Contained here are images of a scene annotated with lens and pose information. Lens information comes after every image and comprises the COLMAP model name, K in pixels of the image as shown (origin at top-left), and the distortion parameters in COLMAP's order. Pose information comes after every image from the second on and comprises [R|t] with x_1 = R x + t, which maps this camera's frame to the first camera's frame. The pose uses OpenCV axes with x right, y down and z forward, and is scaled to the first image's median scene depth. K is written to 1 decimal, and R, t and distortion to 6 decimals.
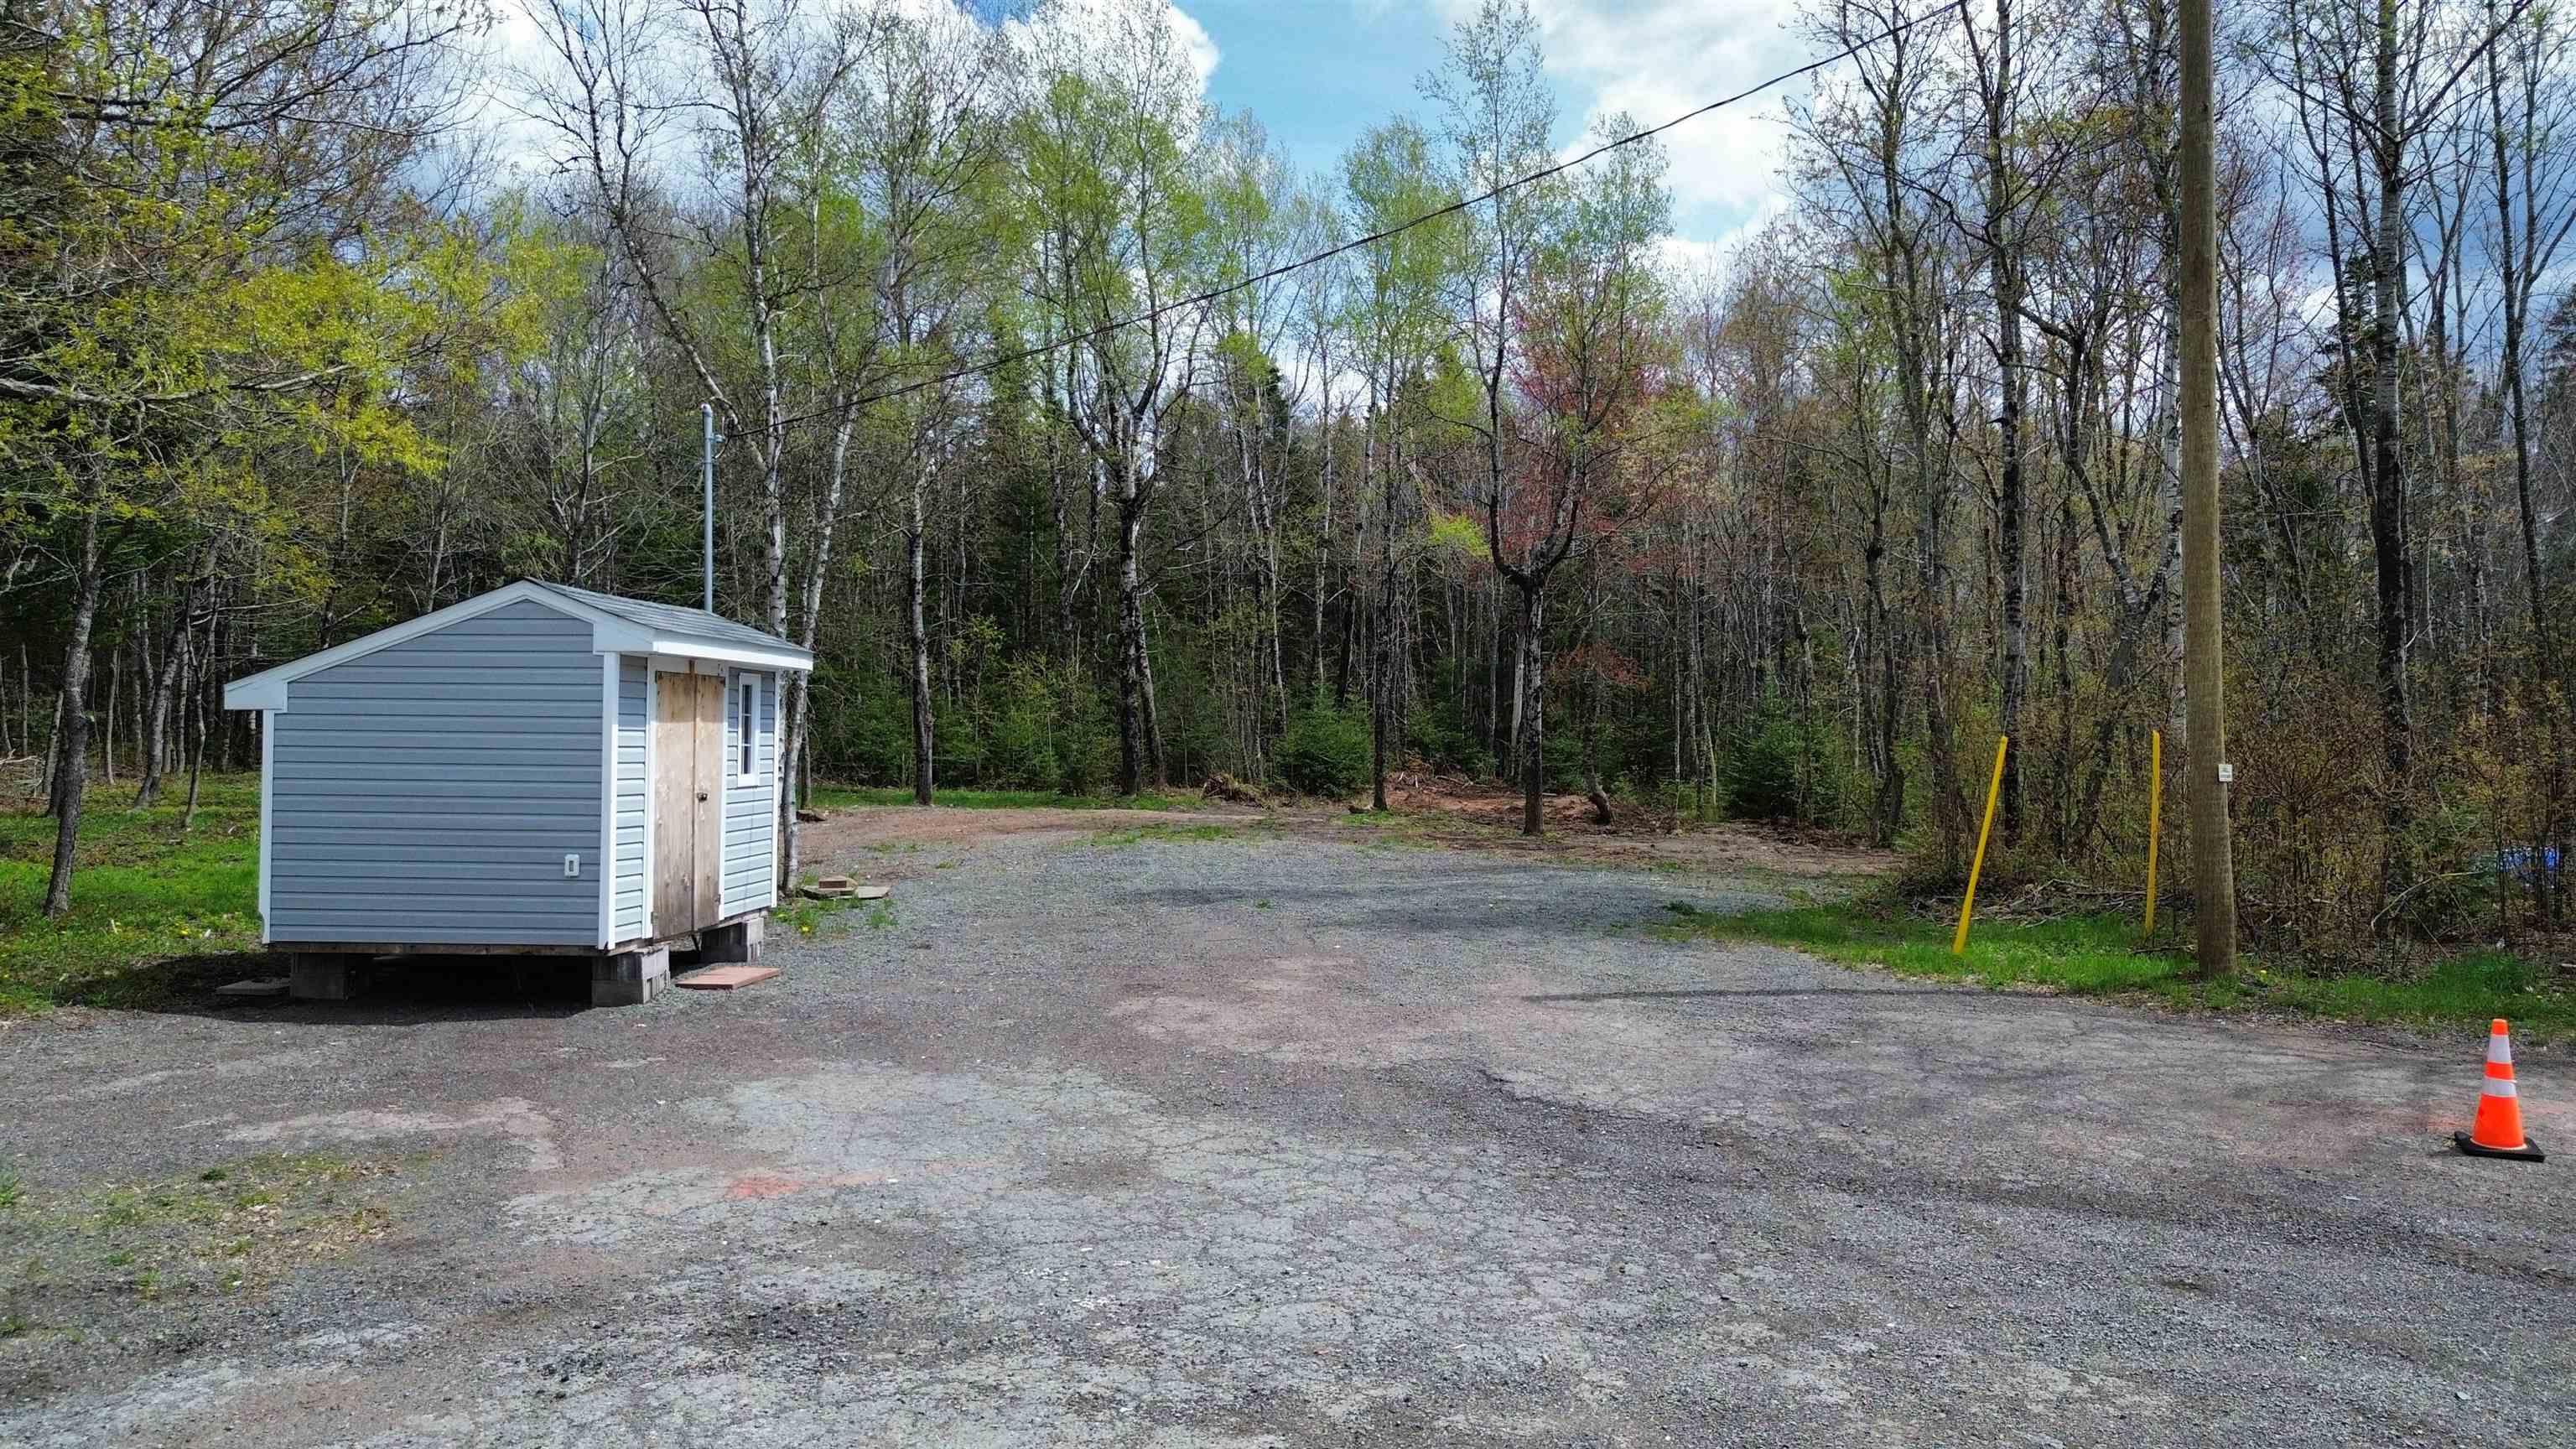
lens RADIAL K [[1819.5, 0, 1277.0], [0, 1819.5, 745.7], [0, 0, 1]] dist [0.065381, -0.054560]
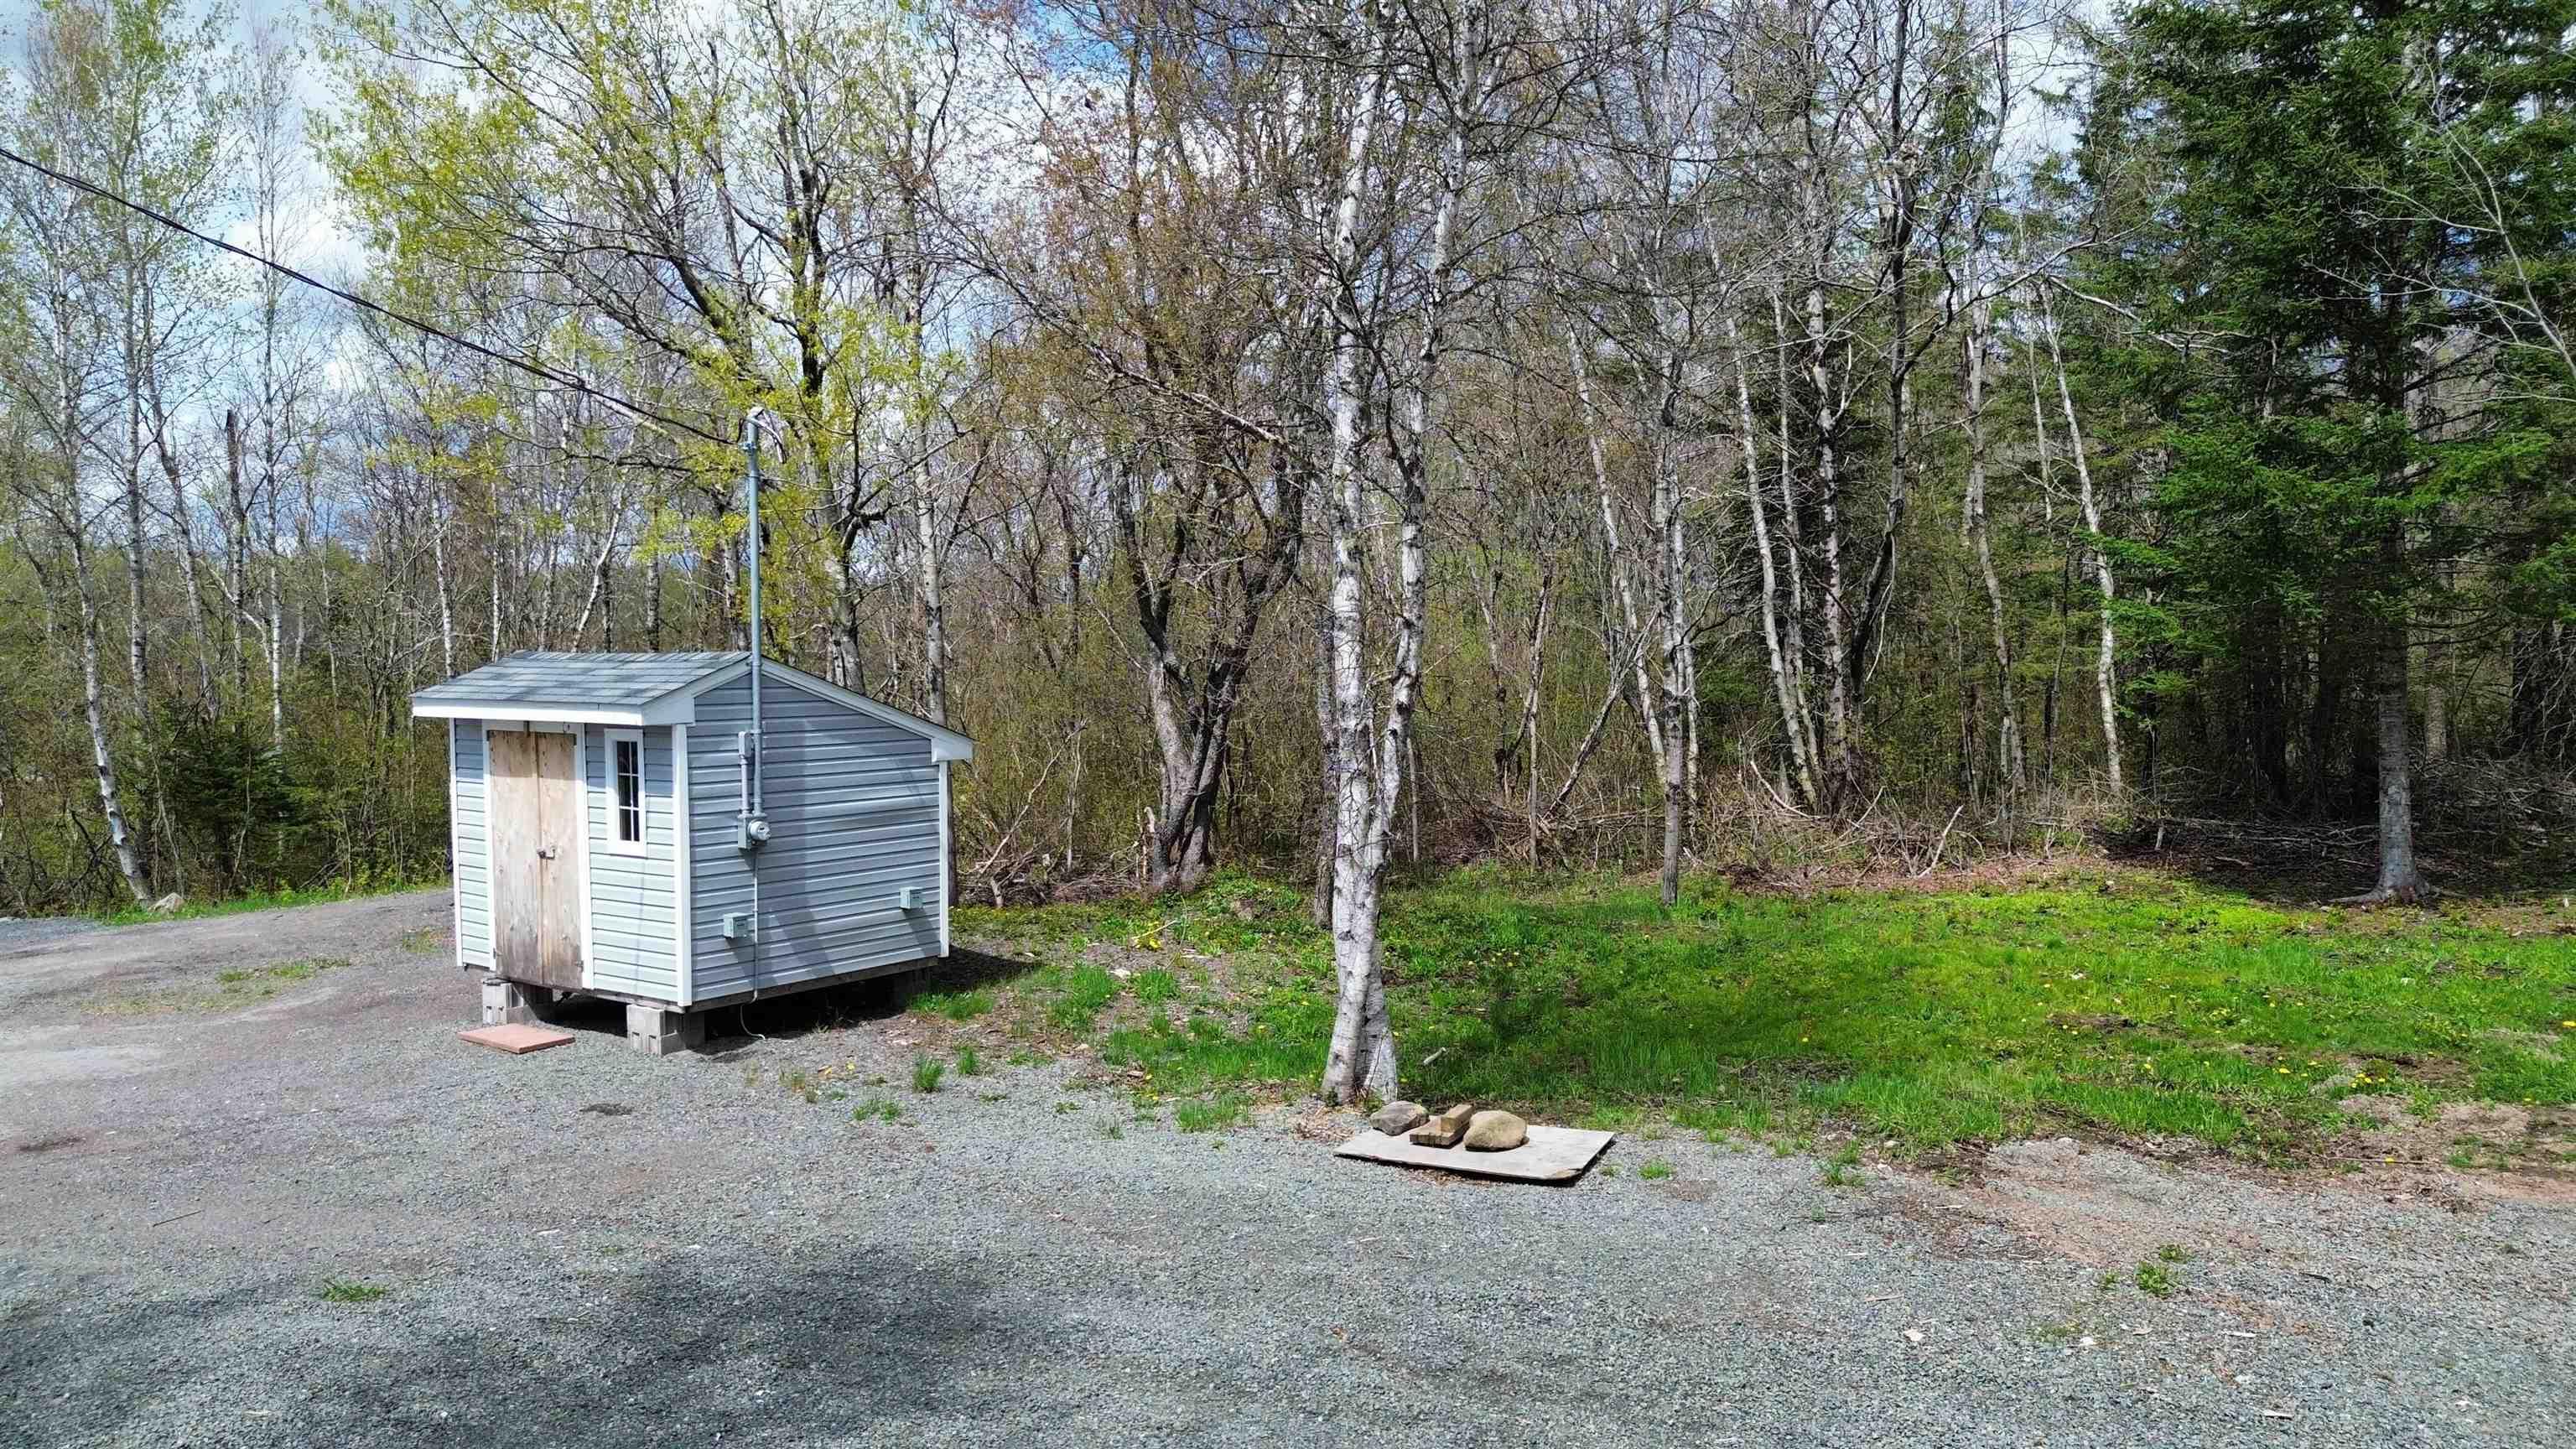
lens RADIAL K [[1819.5, 0, 1286.1], [0, 1819.5, 700.6], [0, 0, 1]] dist [0.065381, -0.054560]
pose [[-0.533558, 0.021787, -0.845483, 0.113650], [0.001090, 0.999685, 0.025073, -0.028914], [0.845763, 0.012457, -0.533413, 0.671480]]
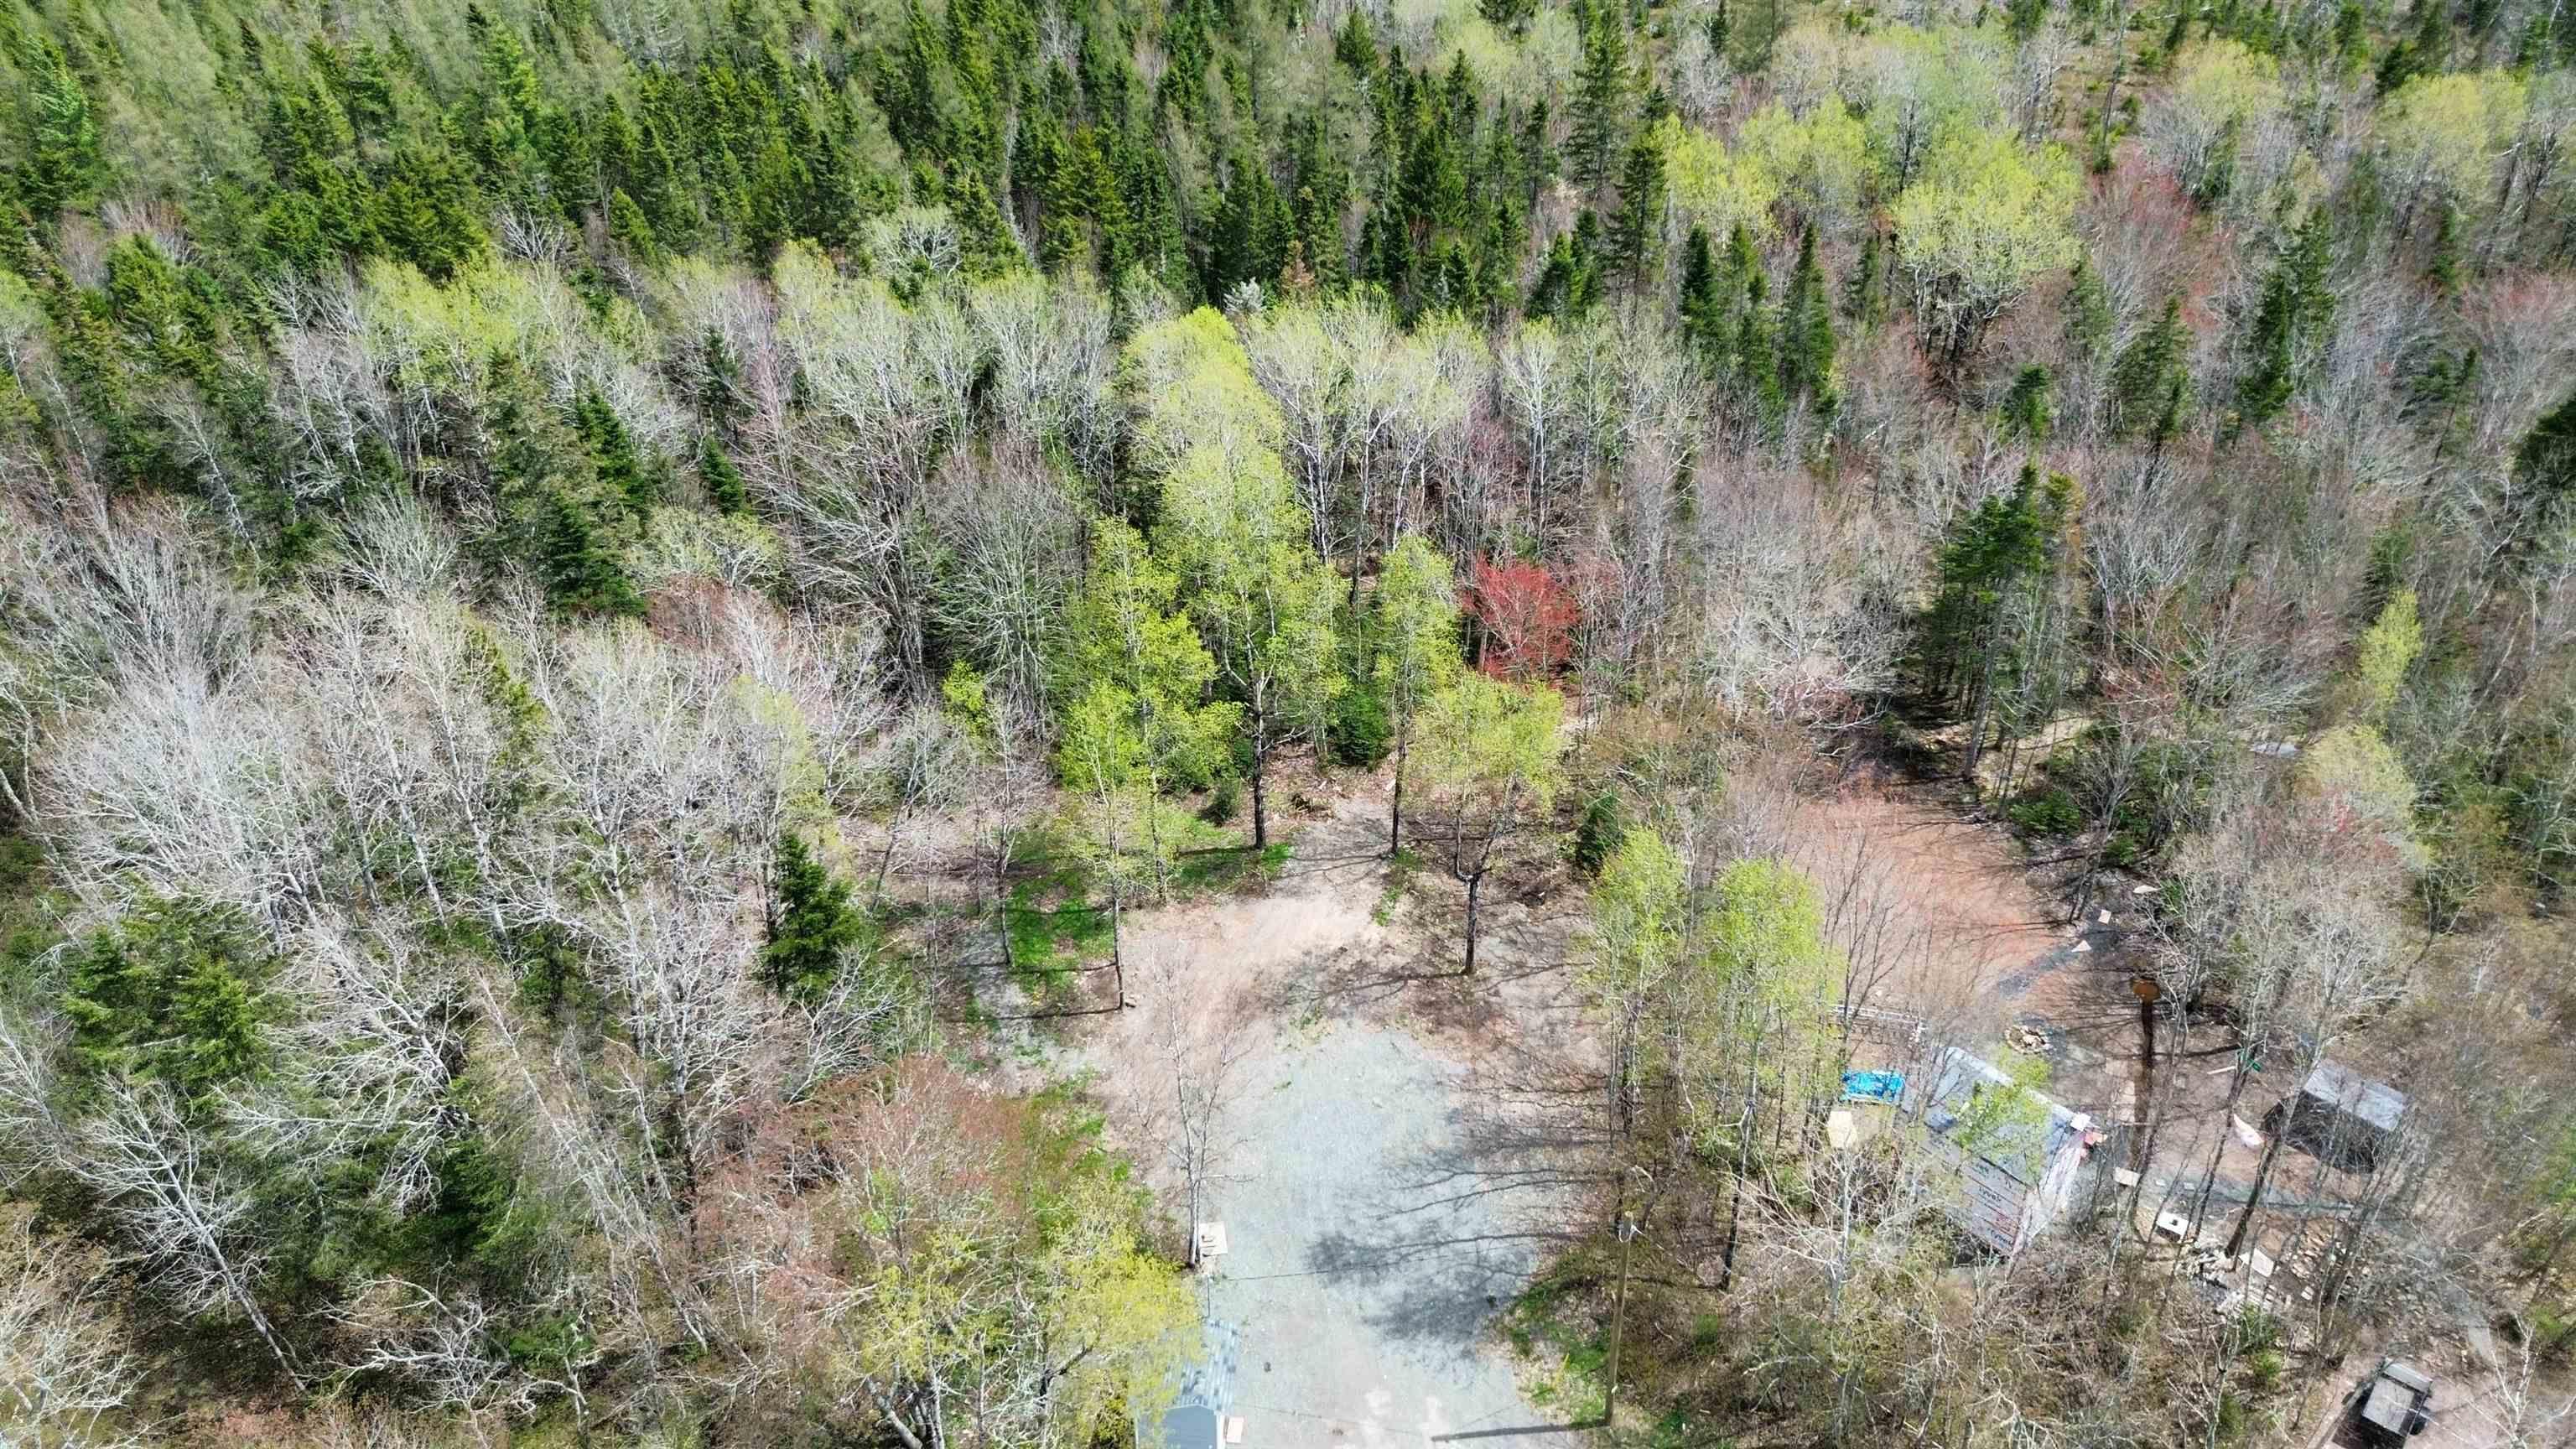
lens RADIAL K [[1819.5, 0, 1283.2], [0, 1819.5, 716.7], [0, 0, 1]] dist [0.065381, -0.054560]
pose [[0.999978, -0.004505, 0.004789, -0.073078], [0.001364, 0.854689, 0.519139, -1.175659], [-0.006432, -0.519121, 0.854677, -0.578858]]
